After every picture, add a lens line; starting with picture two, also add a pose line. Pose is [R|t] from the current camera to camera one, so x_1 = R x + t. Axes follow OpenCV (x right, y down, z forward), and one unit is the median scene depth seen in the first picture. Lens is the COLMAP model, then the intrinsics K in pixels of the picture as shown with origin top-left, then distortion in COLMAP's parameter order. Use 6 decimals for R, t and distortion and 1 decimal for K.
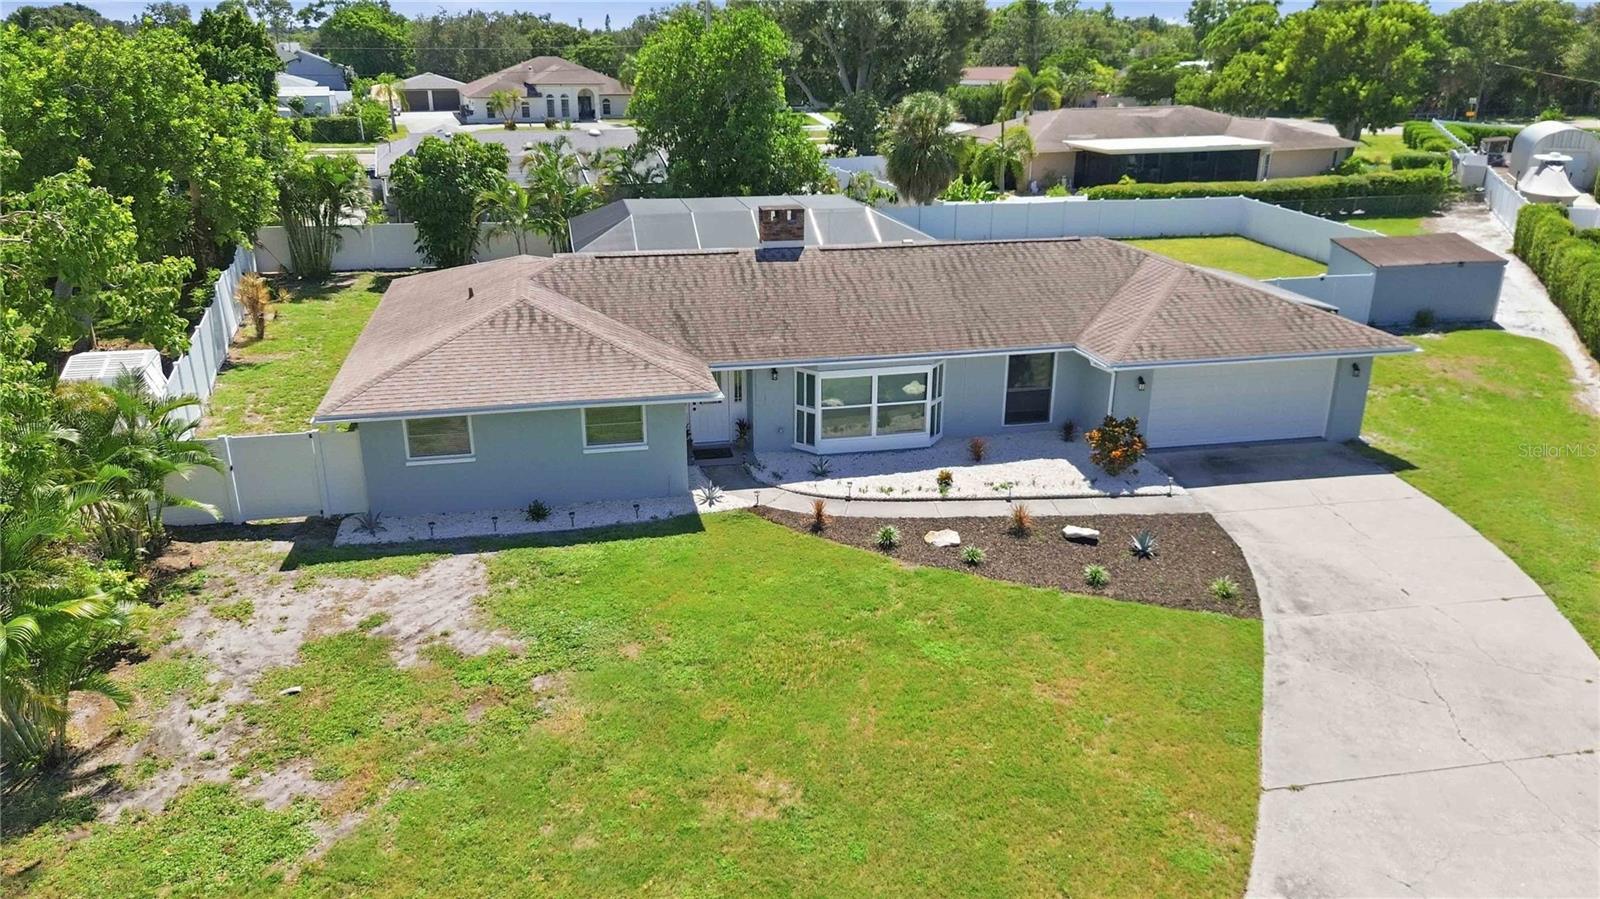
lens RADIAL K [[1146.1, 0, 793.7], [0, 1146.1, 448.0], [0, 0, 1]] dist [0.044408, -0.034347]
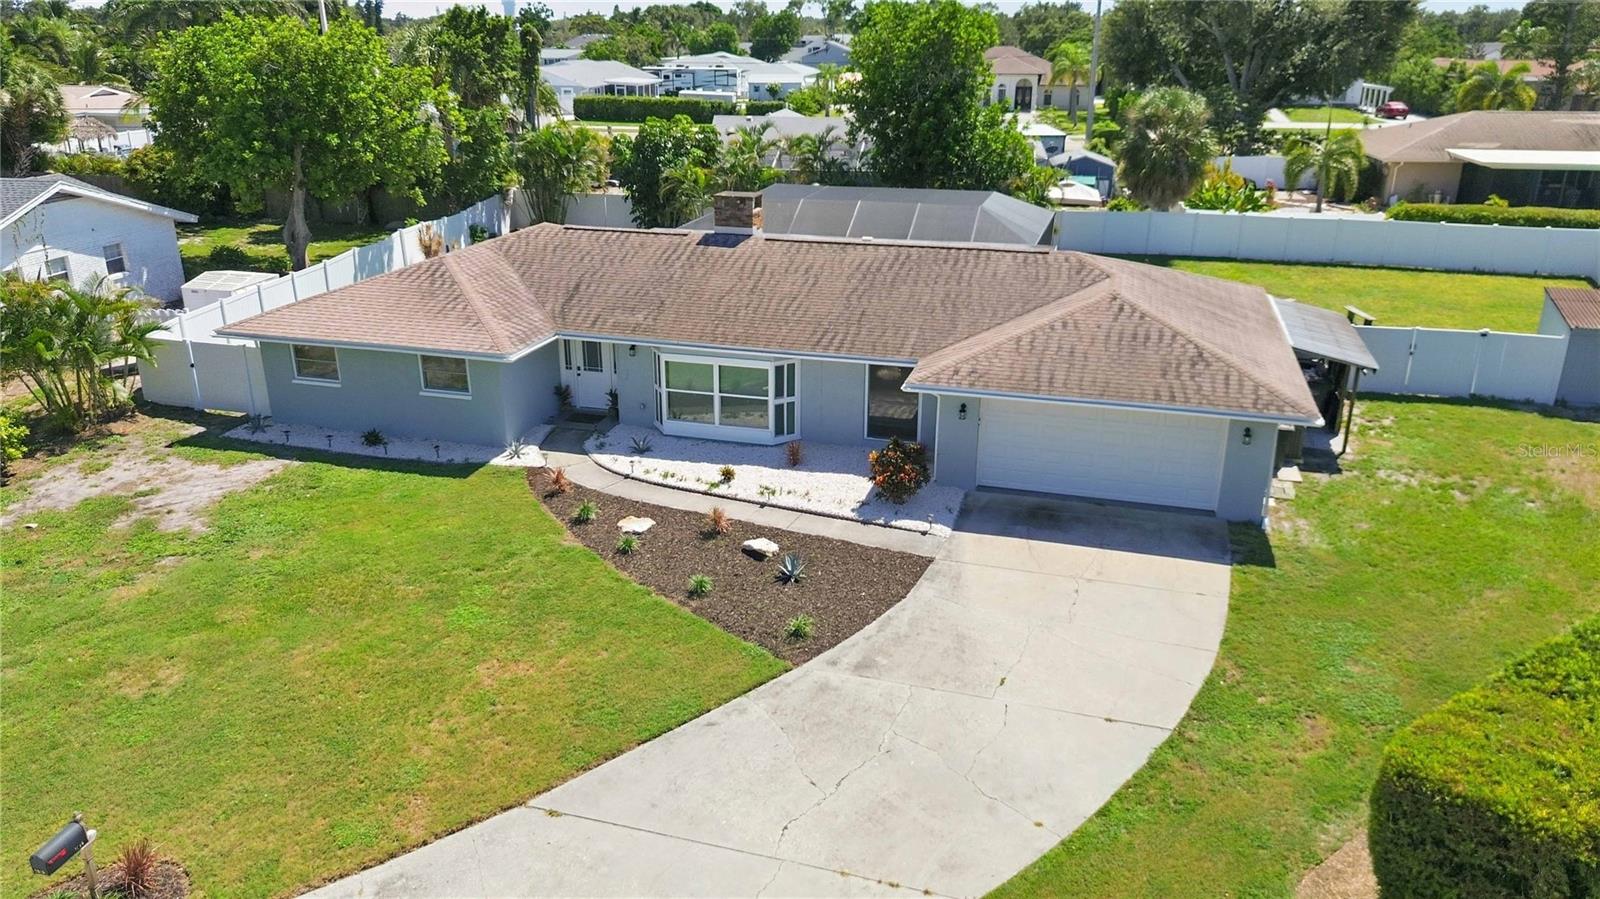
lens RADIAL K [[1146.1, 0, 793.7], [0, 1146.1, 448.0], [0, 0, 1]] dist [0.044408, -0.034347]
pose [[0.883062, 0.160984, -0.440779, 0.607677], [-0.157624, 0.986496, 0.044508, -0.048428], [0.441992, 0.030174, 0.896511, 0.138880]]
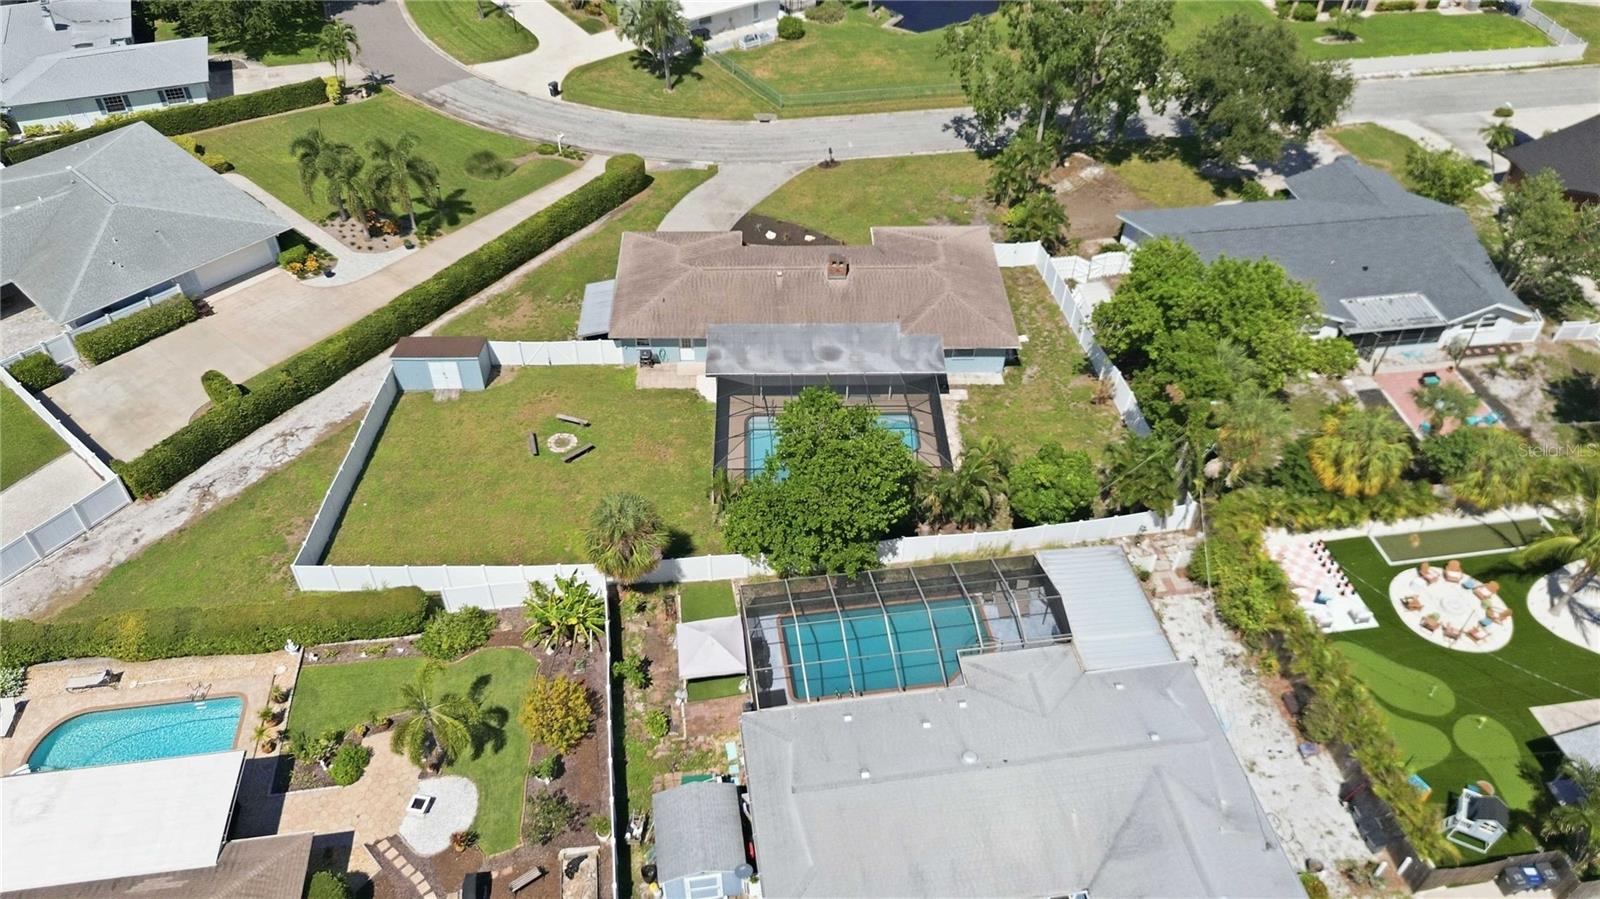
lens RADIAL K [[1138.5, 0, 789.2], [0, 1138.5, 452.3], [0, 0, 1]] dist [0.069382, -0.081162]
pose [[-0.983066, -0.132743, 0.126334, -0.303167], [0.050539, 0.466277, 0.883194, -2.429974], [-0.176144, 0.874623, -0.451672, 2.826093]]
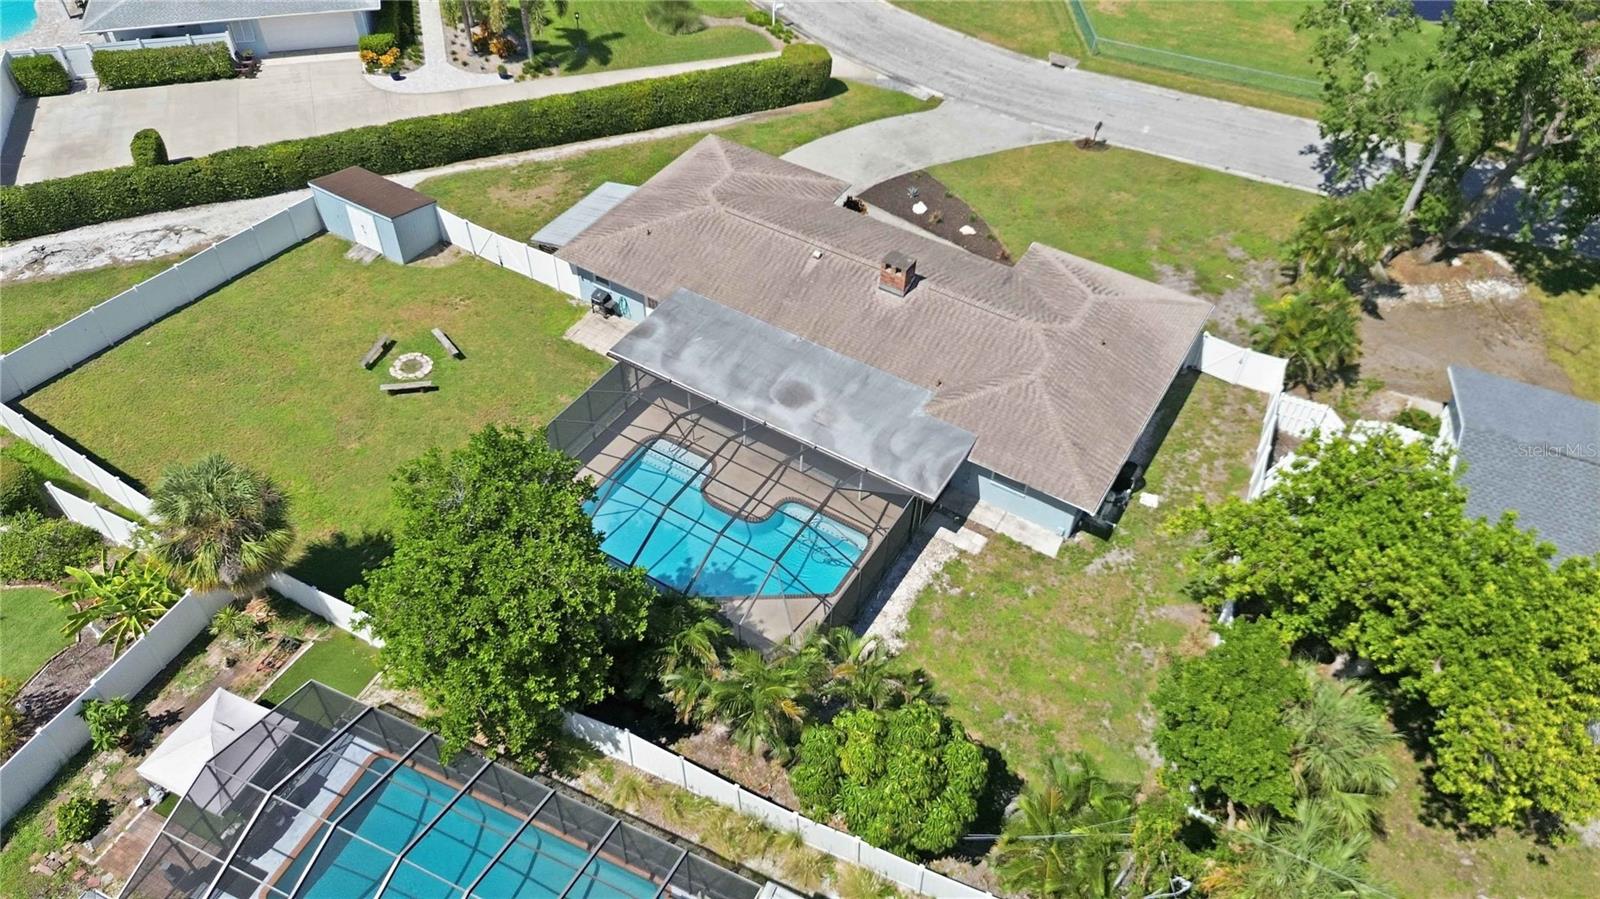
lens RADIAL K [[1146.1, 0, 793.7], [0, 1146.1, 448.0], [0, 0, 1]] dist [0.044408, -0.034347]
pose [[-0.726675, -0.506608, 0.463995, -0.835802], [0.203773, 0.486061, 0.849836, -1.600730], [-0.656064, 0.712104, -0.249975, 1.909401]]
